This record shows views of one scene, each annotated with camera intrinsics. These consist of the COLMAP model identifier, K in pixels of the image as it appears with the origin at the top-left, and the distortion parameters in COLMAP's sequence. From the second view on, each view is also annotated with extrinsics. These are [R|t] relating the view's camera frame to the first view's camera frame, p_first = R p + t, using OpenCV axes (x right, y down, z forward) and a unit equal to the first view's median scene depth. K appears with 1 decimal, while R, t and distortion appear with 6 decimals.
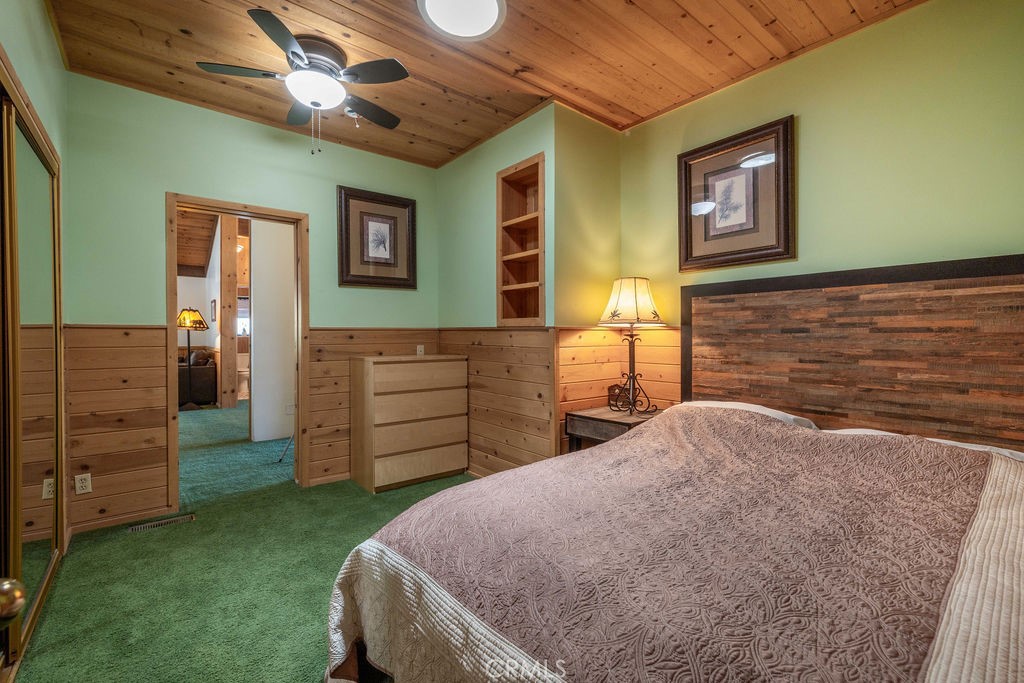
lens RADIAL K [[438.2, 0, 506.8], [0, 438.2, 336.5], [0, 0, 1]] dist [0.003474, -0.000267]
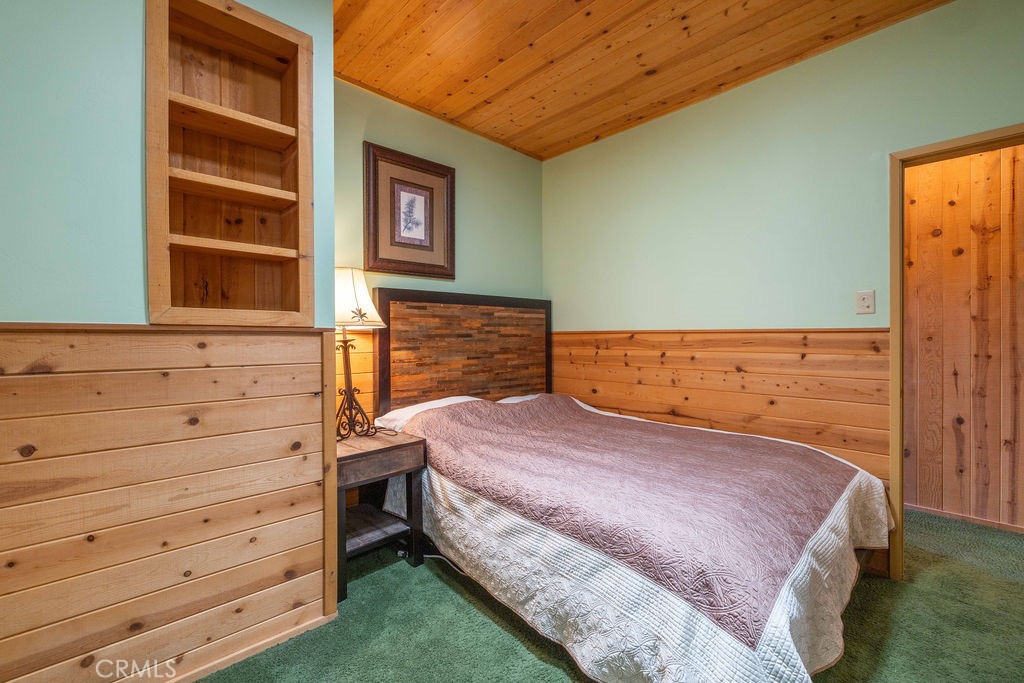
lens RADIAL K [[438.2, 0, 502.9], [0, 438.2, 336.9], [0, 0, 1]] dist [0.003474, -0.000267]
pose [[-0.061313, -0.000985, 0.998118, -0.617232], [0.008783, 0.999960, 0.001527, -0.009822], [-0.998080, 0.008860, -0.061302, 0.897983]]
